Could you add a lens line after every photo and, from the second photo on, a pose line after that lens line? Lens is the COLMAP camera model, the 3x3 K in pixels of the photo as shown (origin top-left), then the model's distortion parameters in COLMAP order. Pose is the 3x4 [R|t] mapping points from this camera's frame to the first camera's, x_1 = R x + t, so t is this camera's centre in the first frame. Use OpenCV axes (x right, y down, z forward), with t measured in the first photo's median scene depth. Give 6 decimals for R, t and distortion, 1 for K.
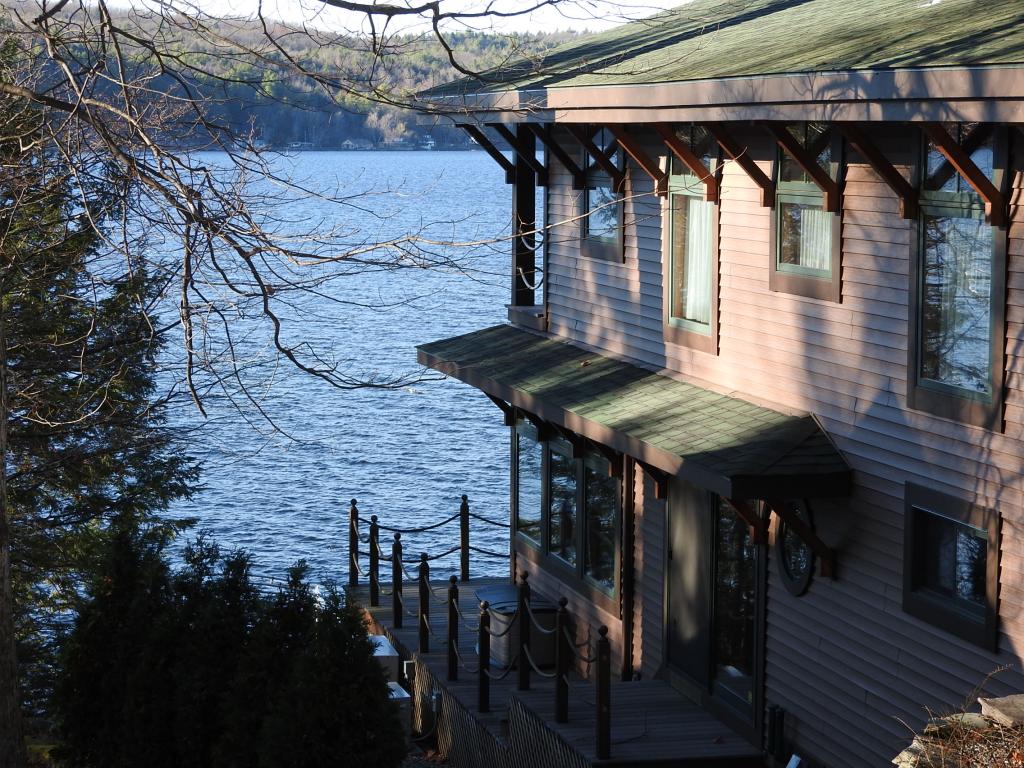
lens RADIAL K [[2589.5, 0, 512.0], [0, 2589.5, 384.0], [0, 0, 1]] dist [-0.044827, 0.146234]
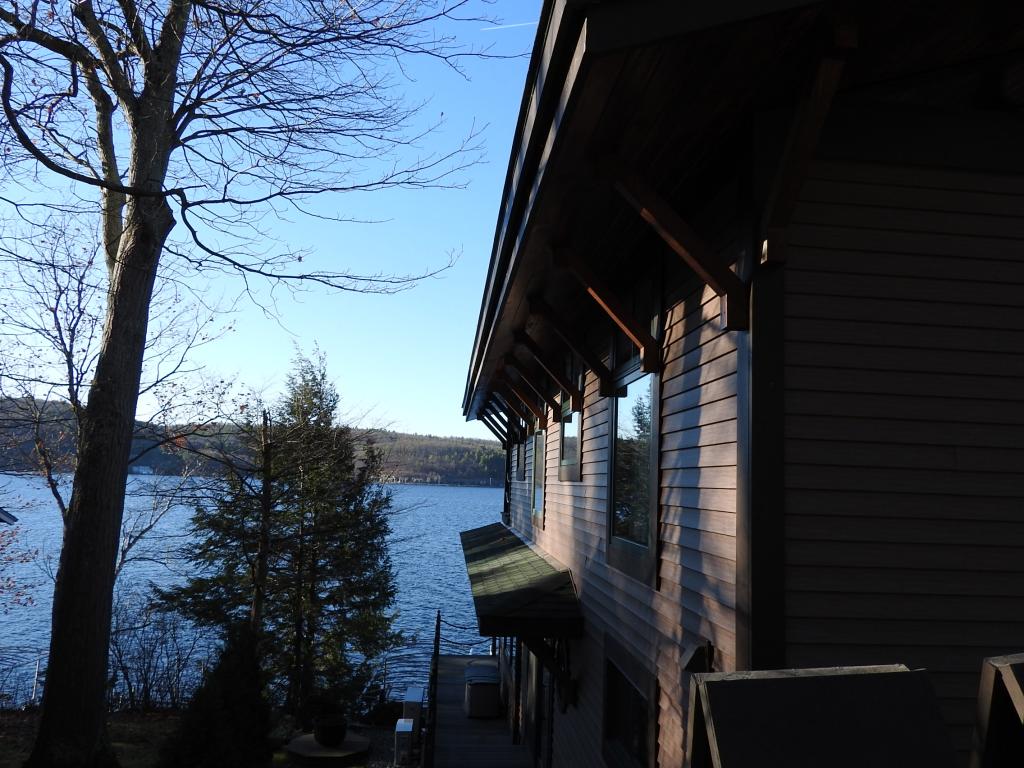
lens RADIAL K [[858.9, 0, 512.0], [0, 858.9, 384.0], [0, 0, 1]] dist [0.002668, -0.000359]
pose [[0.988945, 0.015654, -0.147451, 0.155045], [-0.046077, 0.977625, -0.205245, 0.010502], [0.140939, 0.209770, 0.967539, 0.575322]]
